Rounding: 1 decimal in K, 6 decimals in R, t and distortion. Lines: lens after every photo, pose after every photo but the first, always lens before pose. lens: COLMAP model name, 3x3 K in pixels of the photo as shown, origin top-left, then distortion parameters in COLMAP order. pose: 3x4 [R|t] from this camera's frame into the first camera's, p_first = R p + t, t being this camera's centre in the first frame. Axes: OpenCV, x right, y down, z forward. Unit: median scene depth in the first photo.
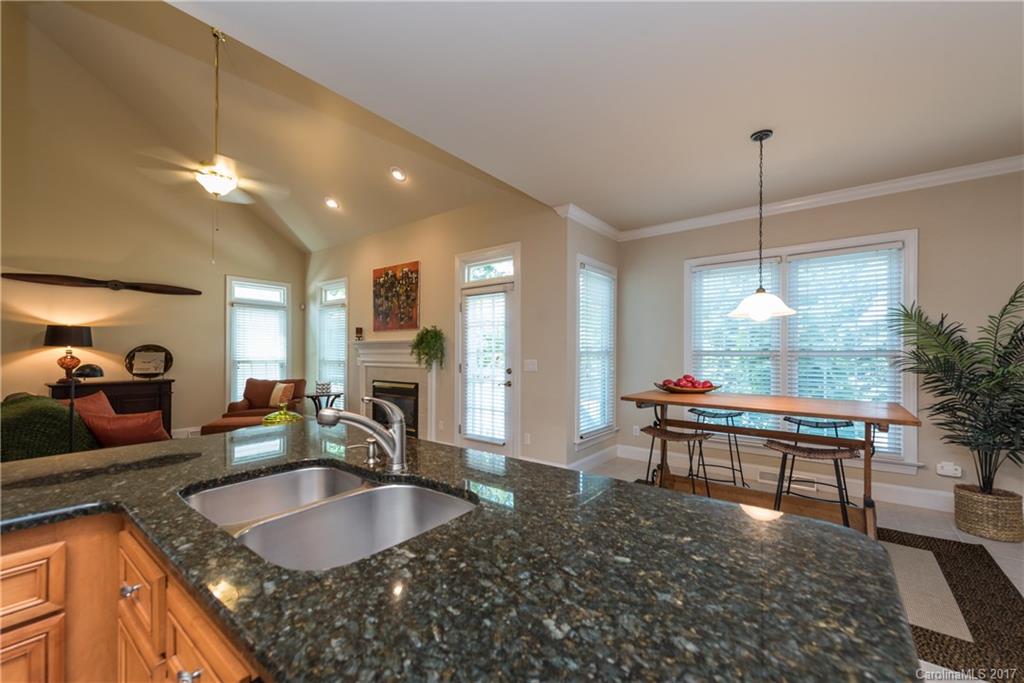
lens RADIAL K [[410.9, 0, 510.9], [0, 410.9, 344.6], [0, 0, 1]] dist [0.002095, -0.000756]
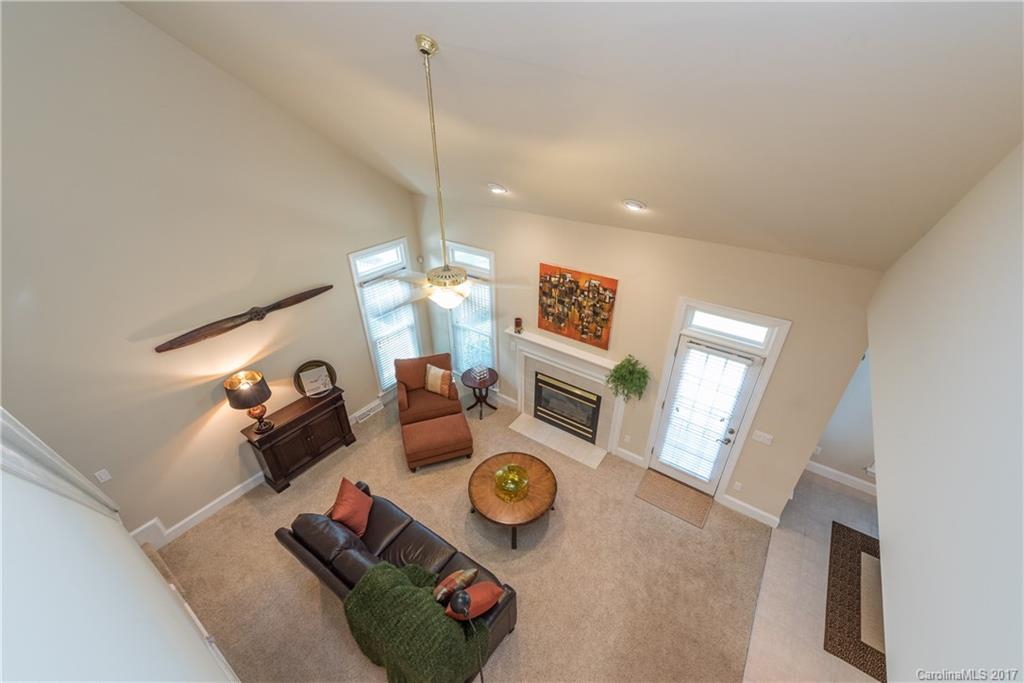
lens RADIAL K [[410.9, 0, 513.2], [0, 410.9, 349.5], [0, 0, 1]] dist [0.002095, -0.000756]
pose [[0.999471, -0.017387, 0.027475, -0.446361], [0.000340, 0.850554, 0.525888, -0.504488], [-0.032513, -0.525601, 0.850110, 0.219605]]
